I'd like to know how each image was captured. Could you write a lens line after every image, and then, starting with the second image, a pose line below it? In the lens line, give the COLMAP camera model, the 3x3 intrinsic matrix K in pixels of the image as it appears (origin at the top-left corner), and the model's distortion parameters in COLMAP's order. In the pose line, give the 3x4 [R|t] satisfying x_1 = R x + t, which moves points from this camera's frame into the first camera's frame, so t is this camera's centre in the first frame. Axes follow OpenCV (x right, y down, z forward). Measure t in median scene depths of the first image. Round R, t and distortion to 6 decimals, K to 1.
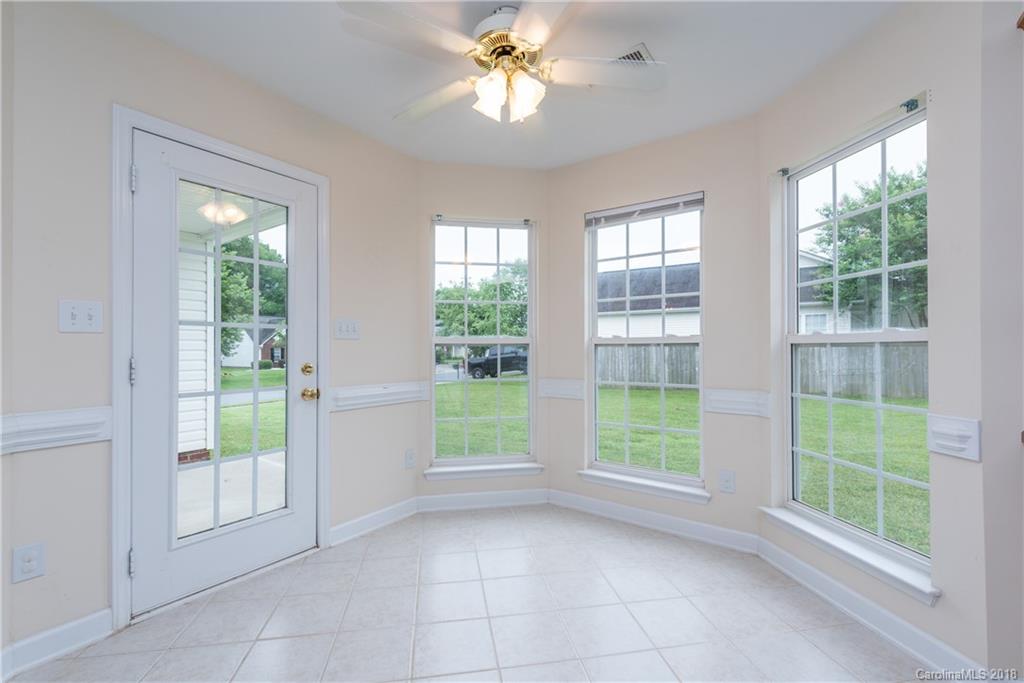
lens RADIAL K [[447.8, 0, 506.2], [0, 447.8, 344.4], [0, 0, 1]] dist [0.004361, -0.003667]
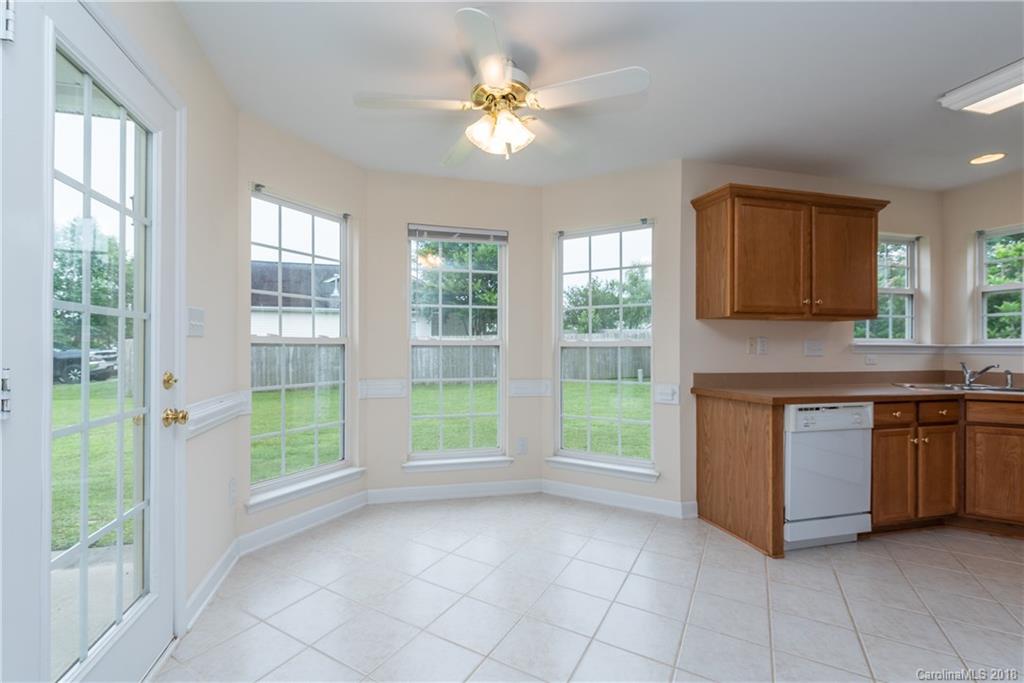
lens RADIAL K [[447.8, 0, 505.9], [0, 447.8, 346.5], [0, 0, 1]] dist [0.004361, -0.003667]
pose [[0.632220, 0.007026, 0.774757, -0.164510], [-0.011531, 0.999933, 0.000342, -0.000326], [-0.774703, -0.009150, 0.632259, 0.045842]]
